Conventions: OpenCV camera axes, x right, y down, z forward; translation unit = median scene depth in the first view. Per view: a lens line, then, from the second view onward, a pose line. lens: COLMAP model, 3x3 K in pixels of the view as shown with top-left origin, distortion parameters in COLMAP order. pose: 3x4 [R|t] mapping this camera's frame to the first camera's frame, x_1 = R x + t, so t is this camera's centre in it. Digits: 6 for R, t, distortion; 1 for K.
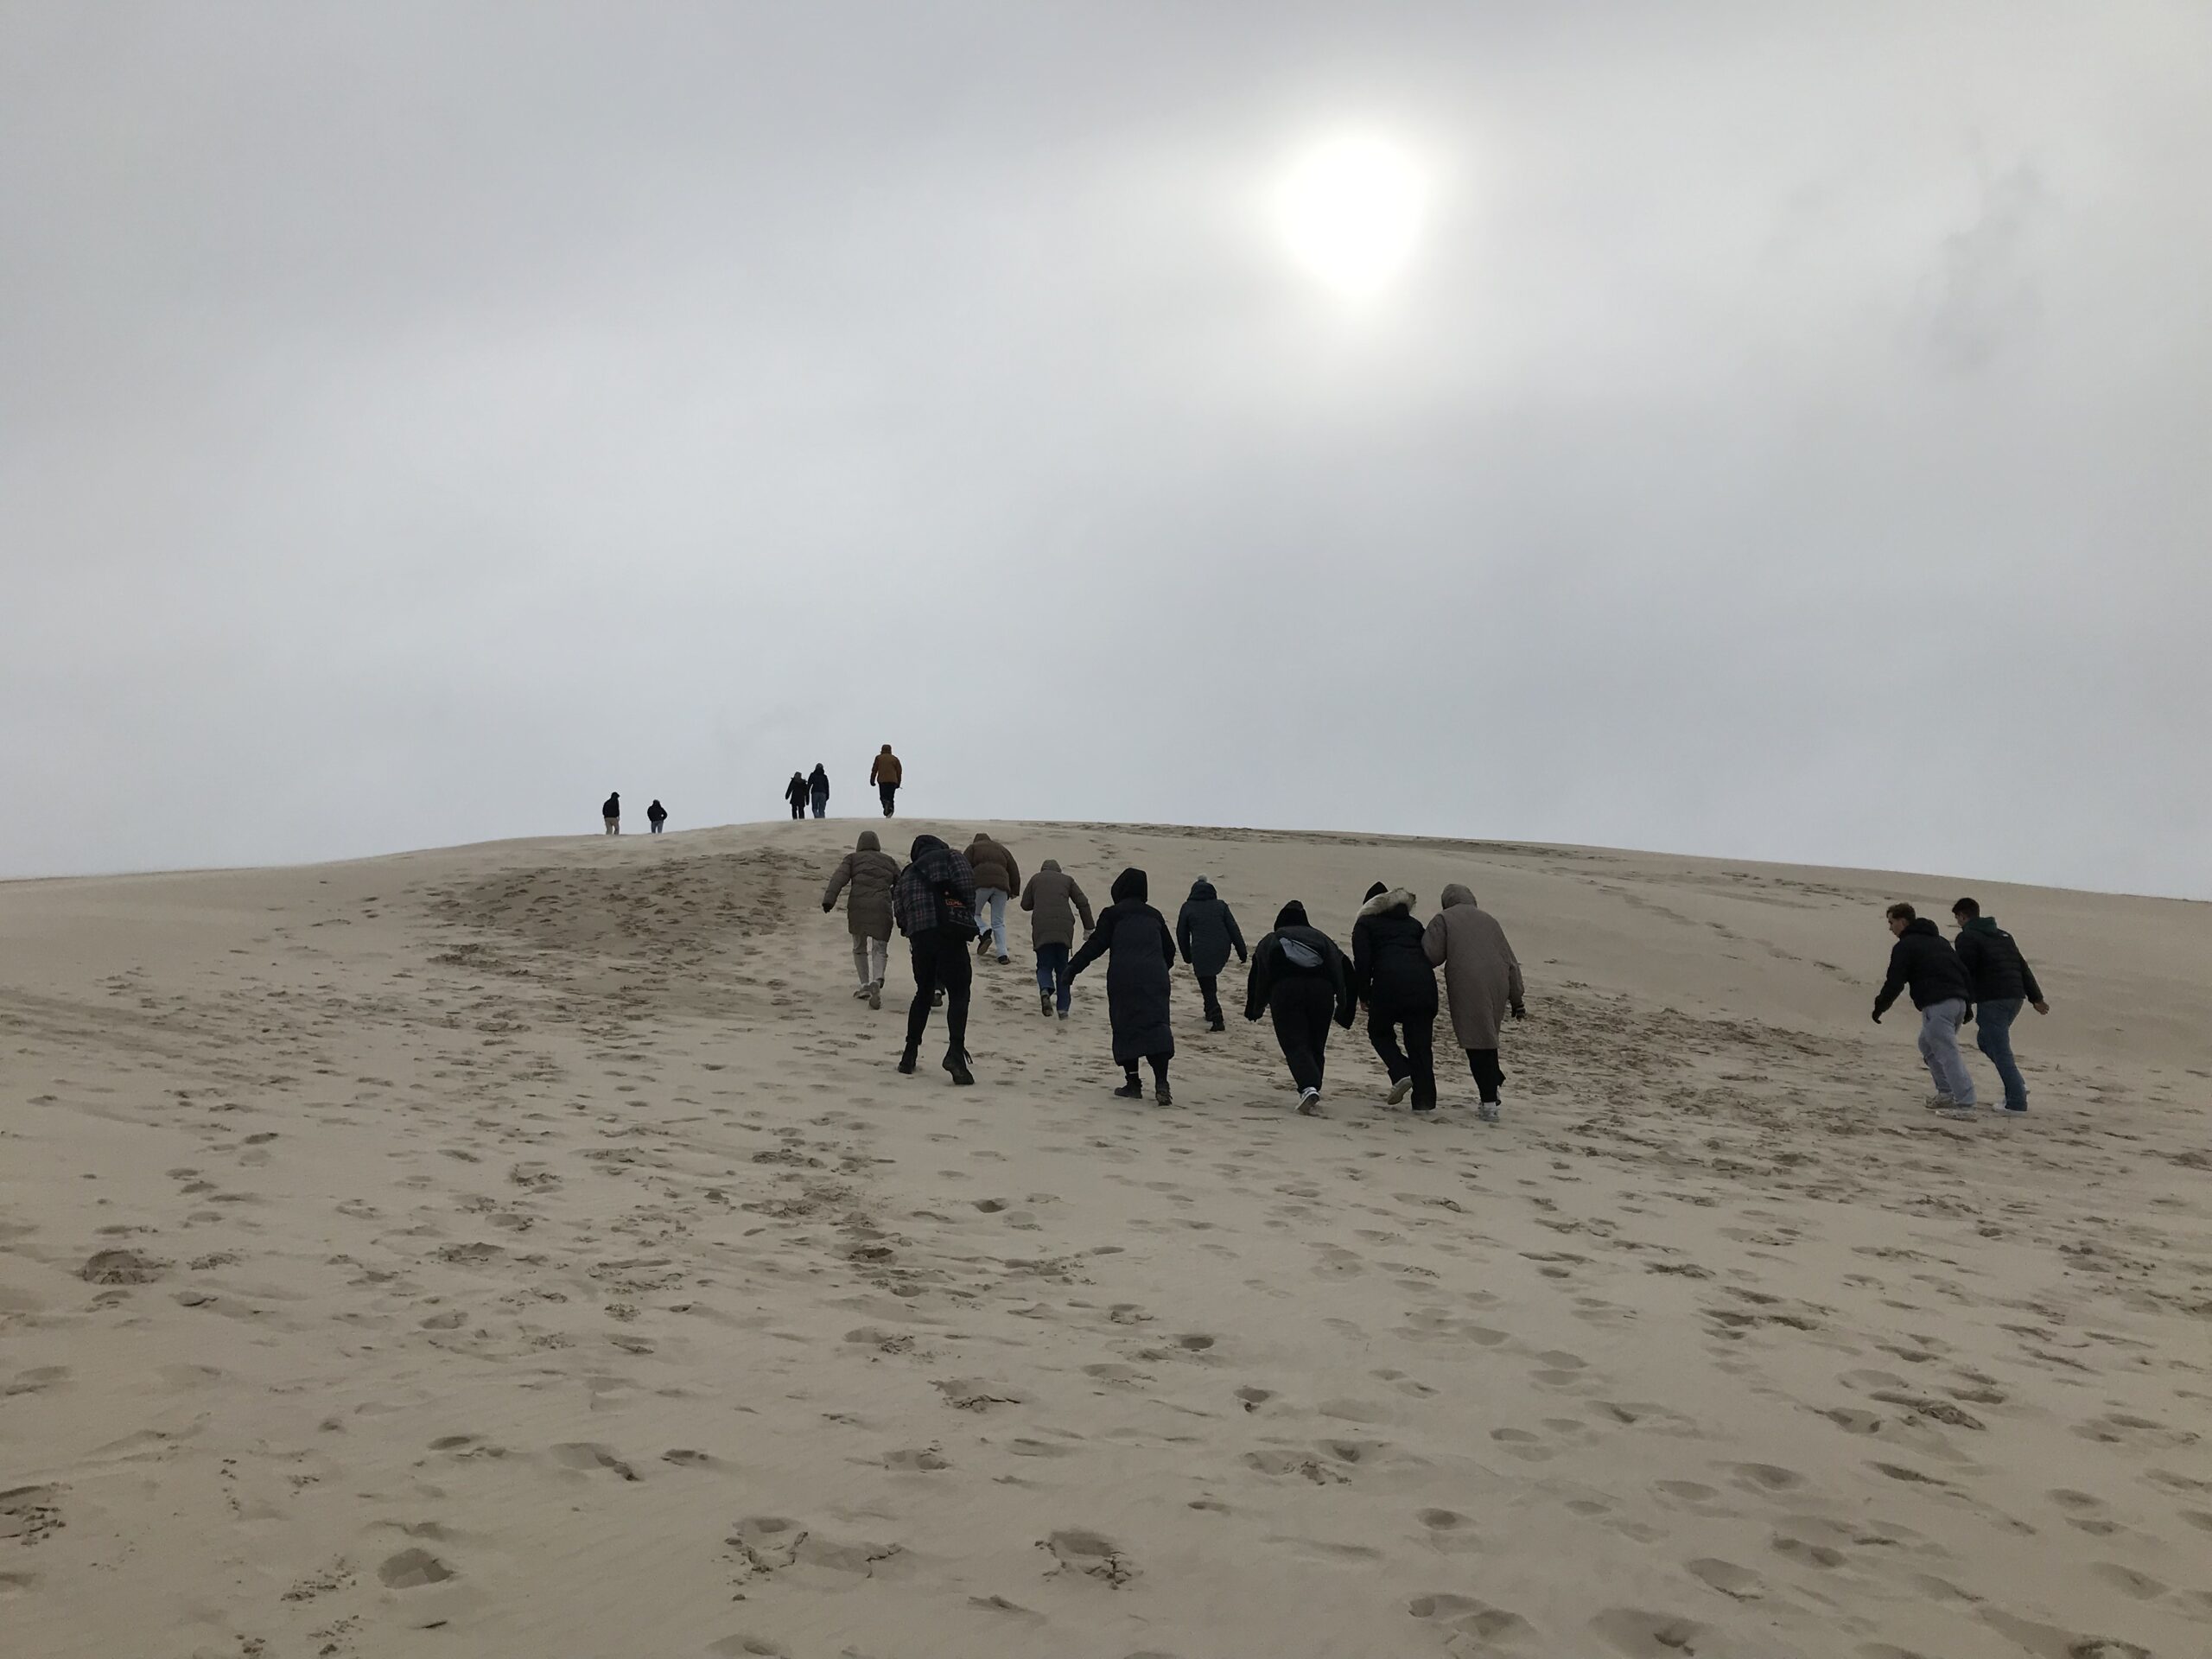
lens RADIAL K [[1813.2, 0, 1107.4], [0, 1813.2, 827.3], [0, 0, 1]] dist [0.017165, -0.019040]
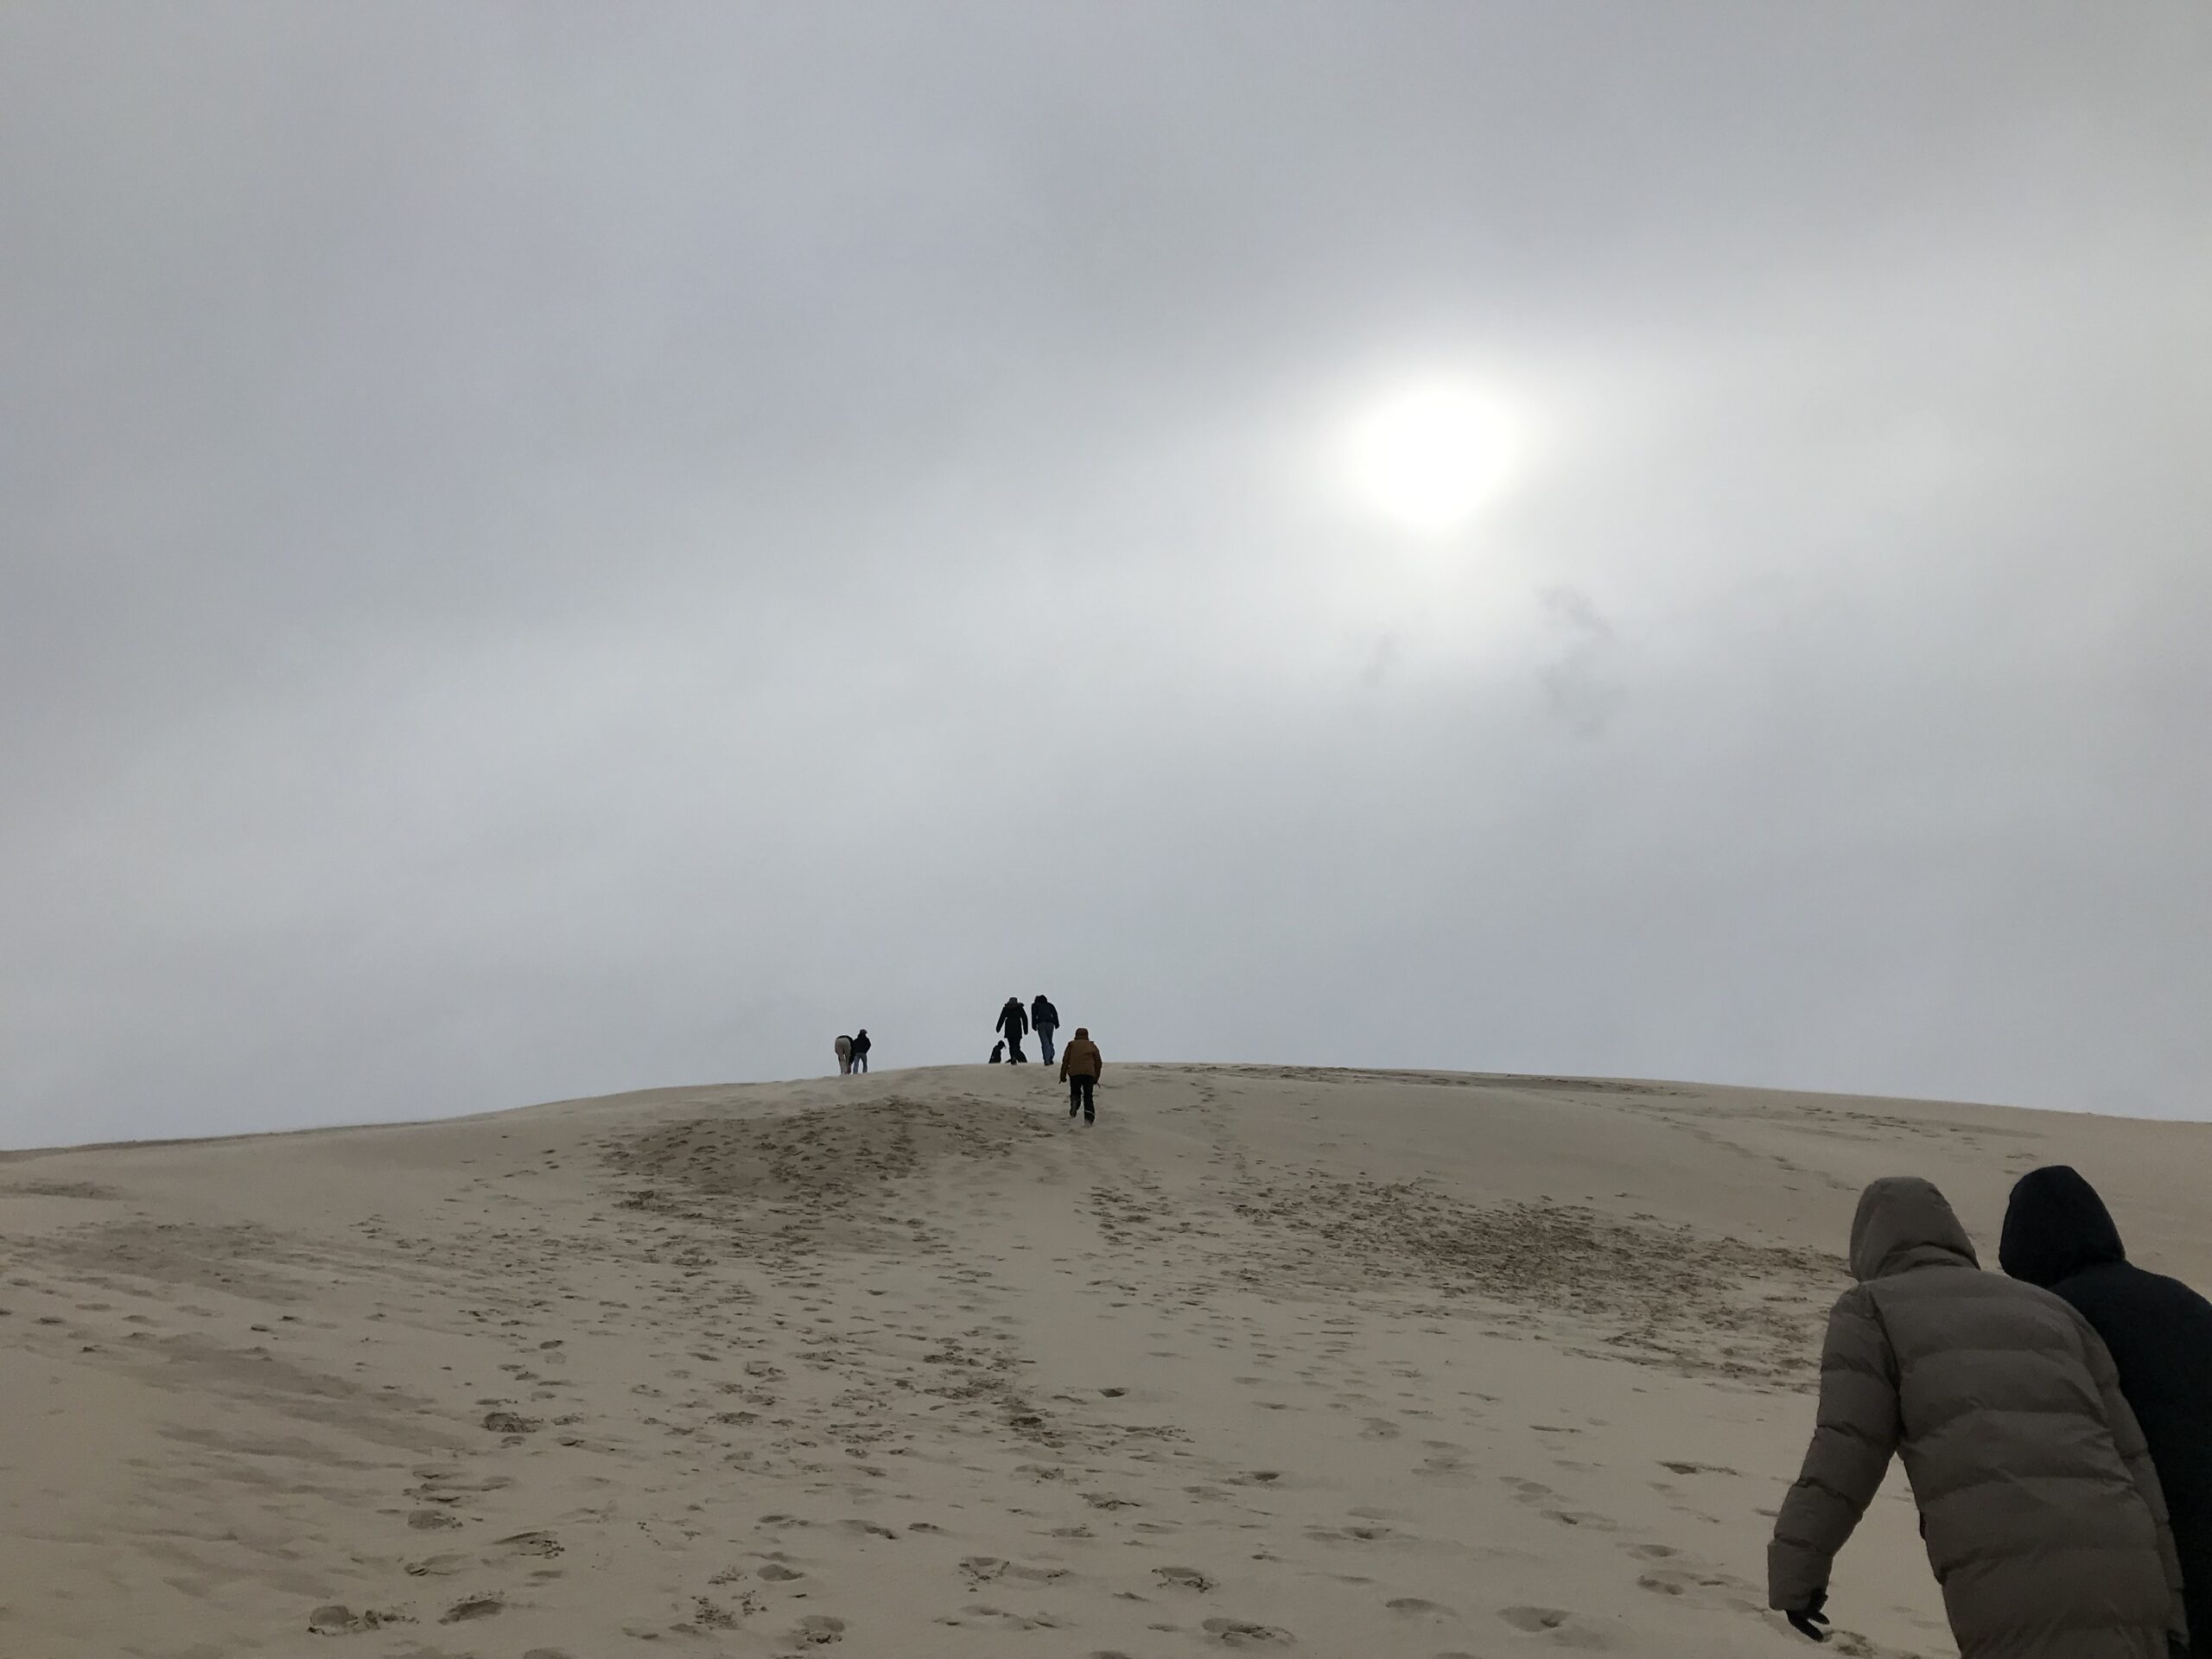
lens RADIAL K [[1813.2, 0, 1094.2], [0, 1813.2, 835.2], [0, 0, 1]] dist [0.017165, -0.019040]
pose [[0.997765, -0.024859, -0.062030, 0.009834], [0.016905, 0.991936, -0.125606, -0.017335], [0.064652, 0.124276, 0.990139, -0.264069]]
